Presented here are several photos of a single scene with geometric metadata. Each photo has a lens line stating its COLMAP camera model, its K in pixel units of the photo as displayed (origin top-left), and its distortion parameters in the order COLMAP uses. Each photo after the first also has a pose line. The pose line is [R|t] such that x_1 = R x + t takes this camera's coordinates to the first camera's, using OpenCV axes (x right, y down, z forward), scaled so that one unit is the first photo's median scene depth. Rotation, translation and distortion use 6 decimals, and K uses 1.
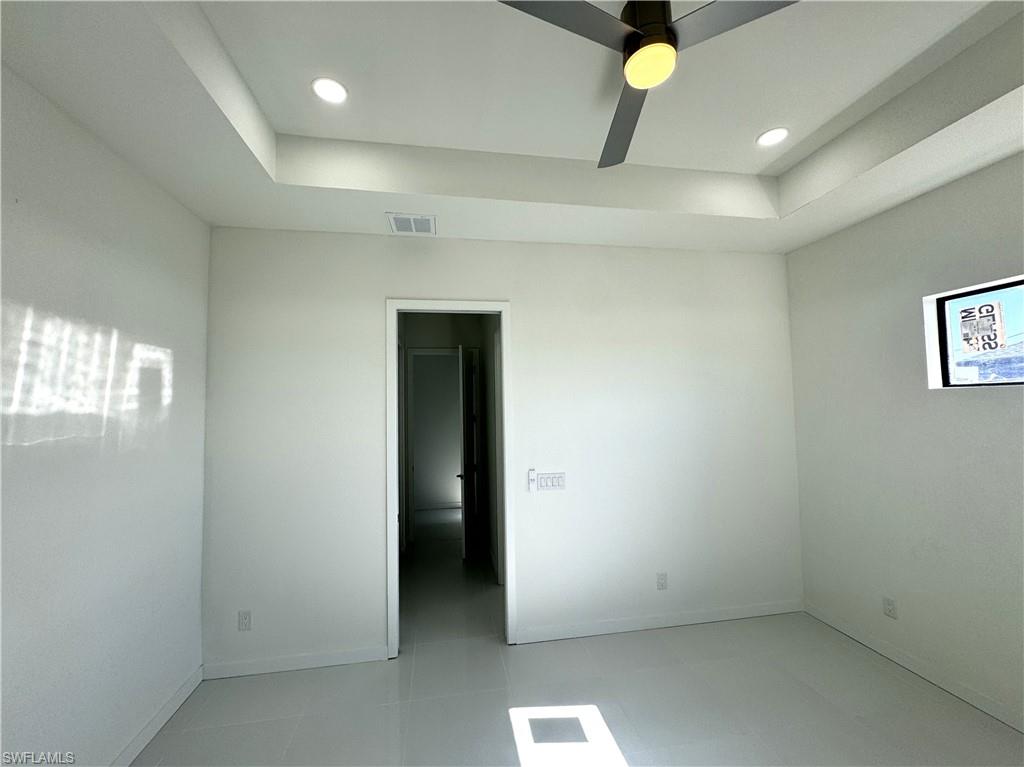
lens RADIAL K [[415.4, 0, 515.7], [0, 415.4, 382.9], [0, 0, 1]] dist [-0.008037, 0.000310]
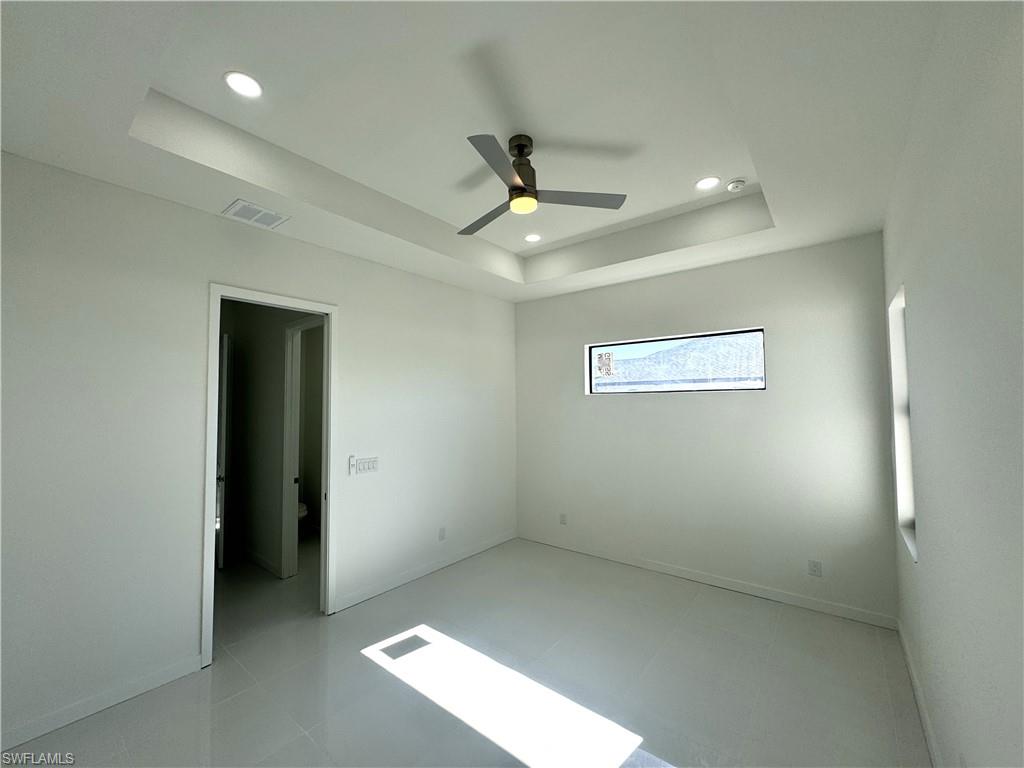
lens RADIAL K [[415.4, 0, 503.2], [0, 415.4, 382.9], [0, 0, 1]] dist [-0.008037, 0.000310]
pose [[0.749349, 0.045113, 0.660637, -0.436112], [-0.042667, 0.998893, -0.019815, 0.012743], [-0.660799, -0.013339, 0.750444, -0.136478]]
